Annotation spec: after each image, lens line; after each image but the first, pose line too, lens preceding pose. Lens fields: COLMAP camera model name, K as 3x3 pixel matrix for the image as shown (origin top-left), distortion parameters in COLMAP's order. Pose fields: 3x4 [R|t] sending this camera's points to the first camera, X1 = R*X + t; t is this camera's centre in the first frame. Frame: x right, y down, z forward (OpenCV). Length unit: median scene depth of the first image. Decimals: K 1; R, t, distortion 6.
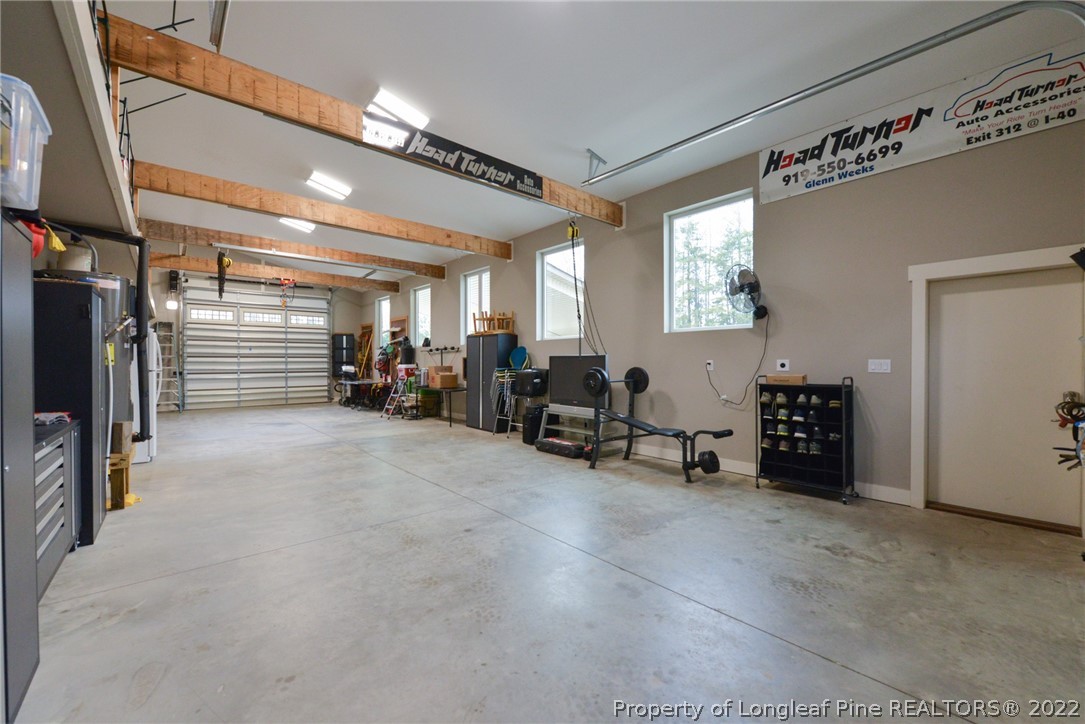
lens RADIAL K [[430.9, 0, 542.4], [0, 430.9, 360.8], [0, 0, 1]] dist [-0.010988, -0.000279]
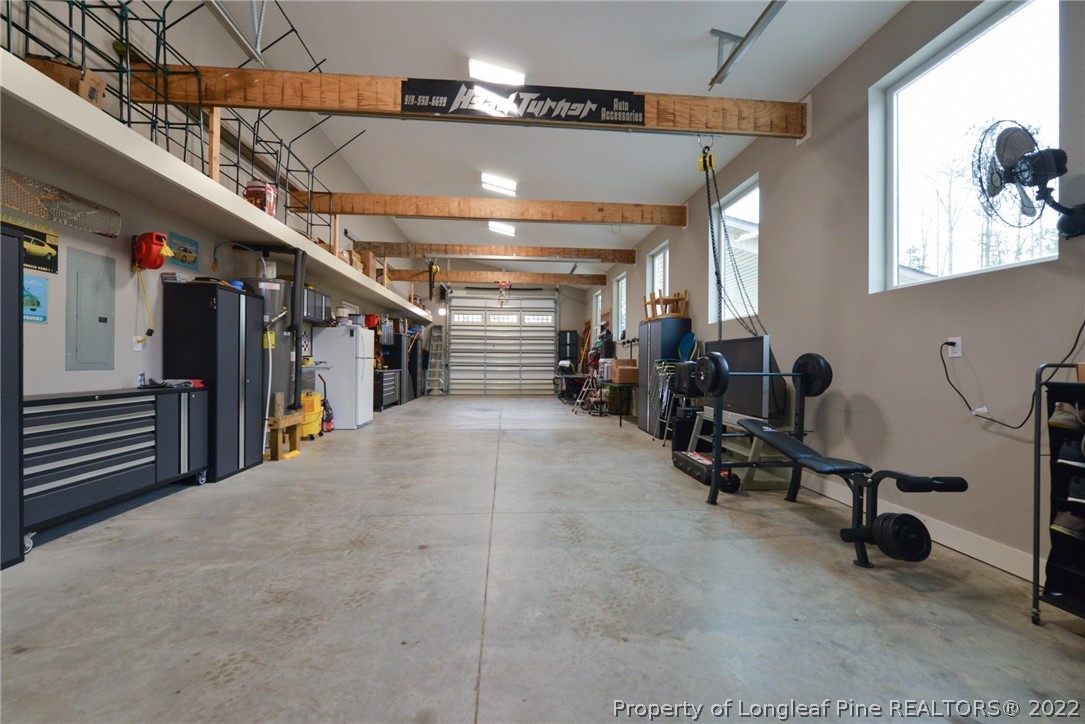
lens RADIAL K [[430.9, 0, 539.8], [0, 430.9, 361.3], [0, 0, 1]] dist [-0.010988, -0.000279]
pose [[0.805643, 0.006049, -0.592371, 0.292819], [-0.005961, 0.999980, 0.002104, 0.029153], [0.592372, 0.001836, 0.805663, 0.302339]]
